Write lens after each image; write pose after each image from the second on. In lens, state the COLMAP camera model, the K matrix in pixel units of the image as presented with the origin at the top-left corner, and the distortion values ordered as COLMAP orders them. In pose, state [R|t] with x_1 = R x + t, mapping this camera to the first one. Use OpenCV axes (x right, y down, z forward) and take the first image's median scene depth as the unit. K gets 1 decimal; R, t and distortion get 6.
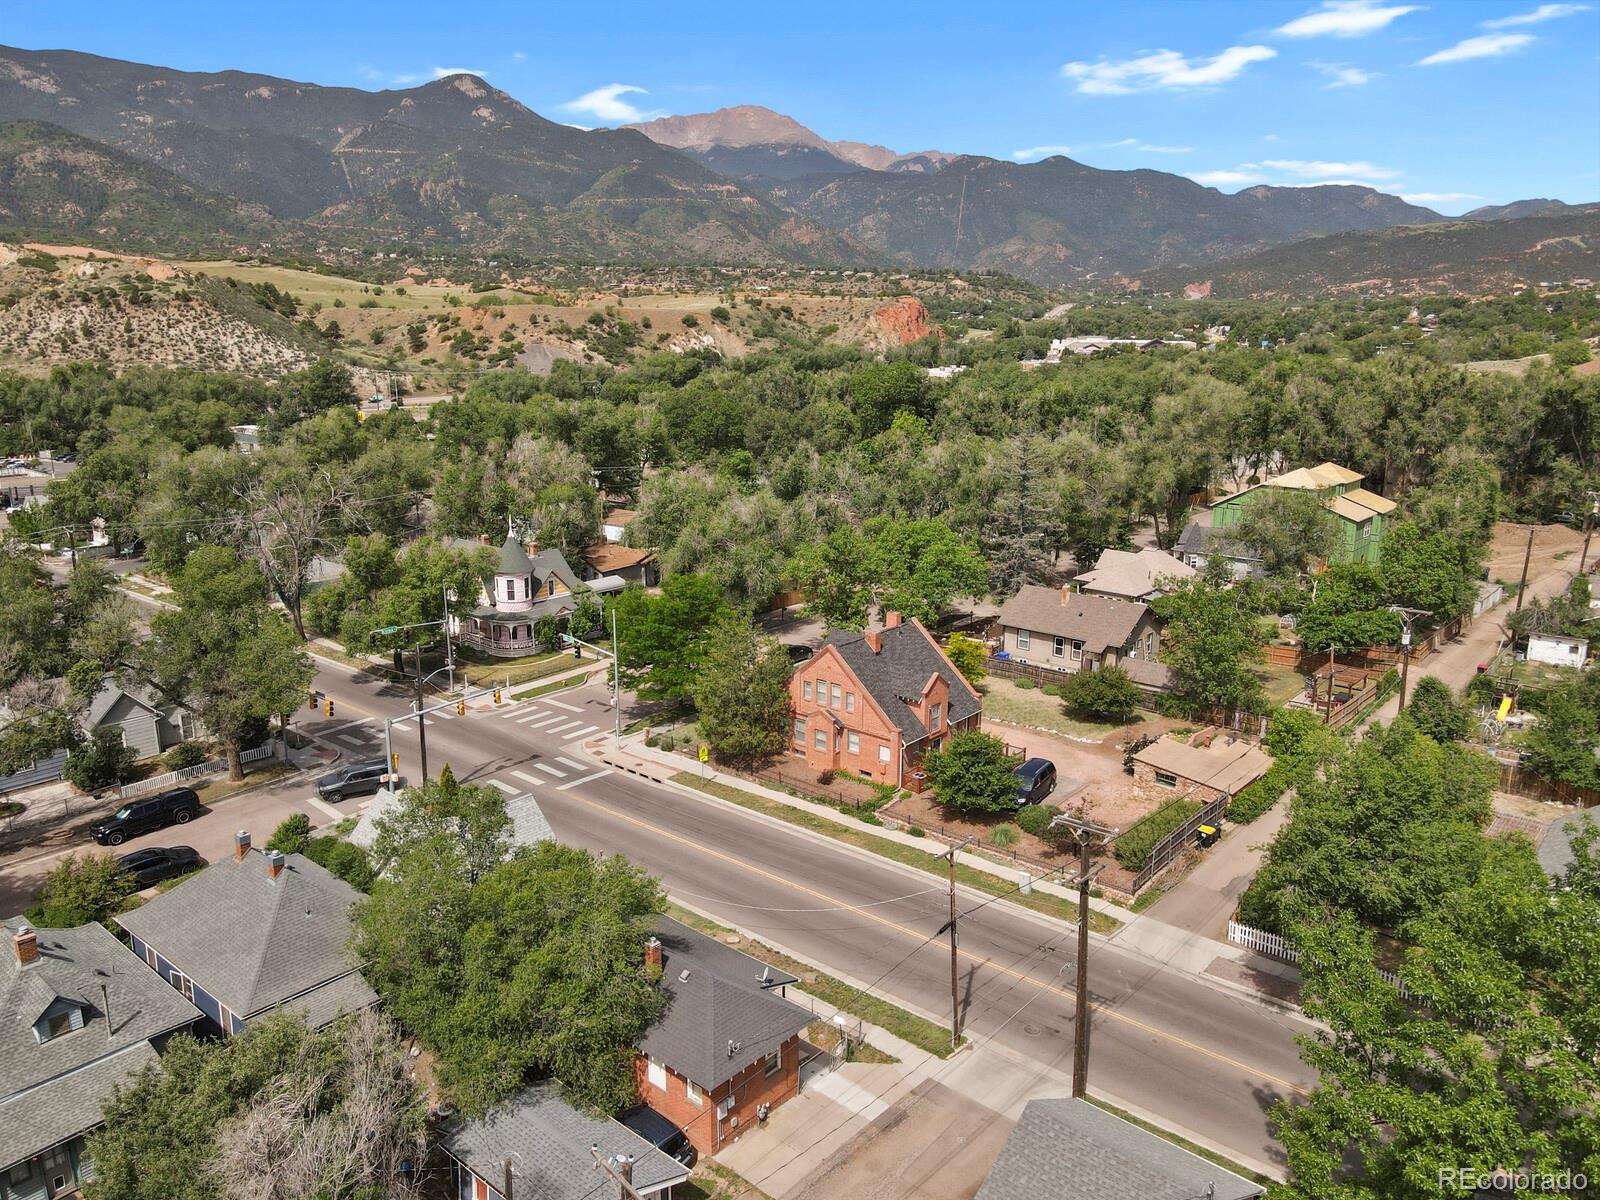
lens RADIAL K [[1170.0, 0, 800.0], [0, 1170.0, 600.0], [0, 0, 1]] dist [0.010833, 0.008521]
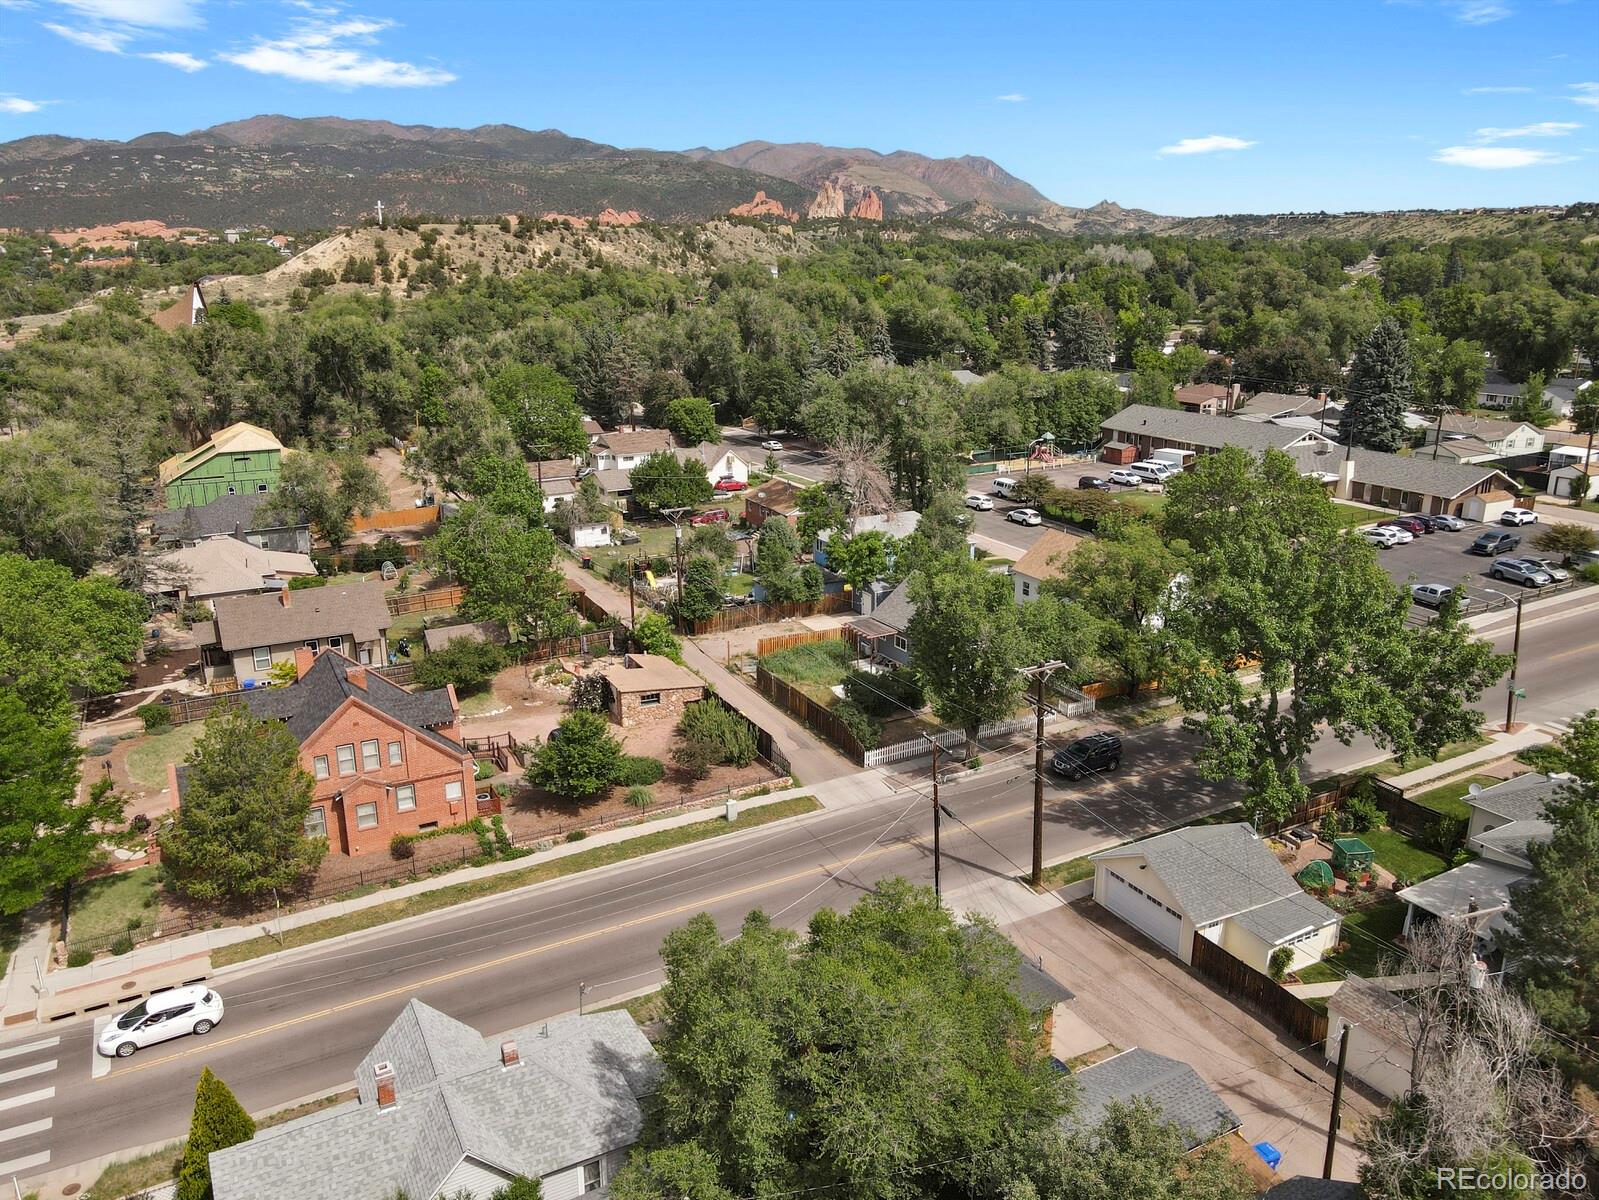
lens RADIAL K [[1169.3, 0, 799.5], [0, 1169.3, 600.0], [0, 0, 1]] dist [0.010833, 0.008521]
pose [[0.356693, -0.266710, 0.895341, -0.589994], [0.230837, 0.953827, 0.192169, -0.112543], [-0.905254, 0.138133, 0.401789, 0.419097]]
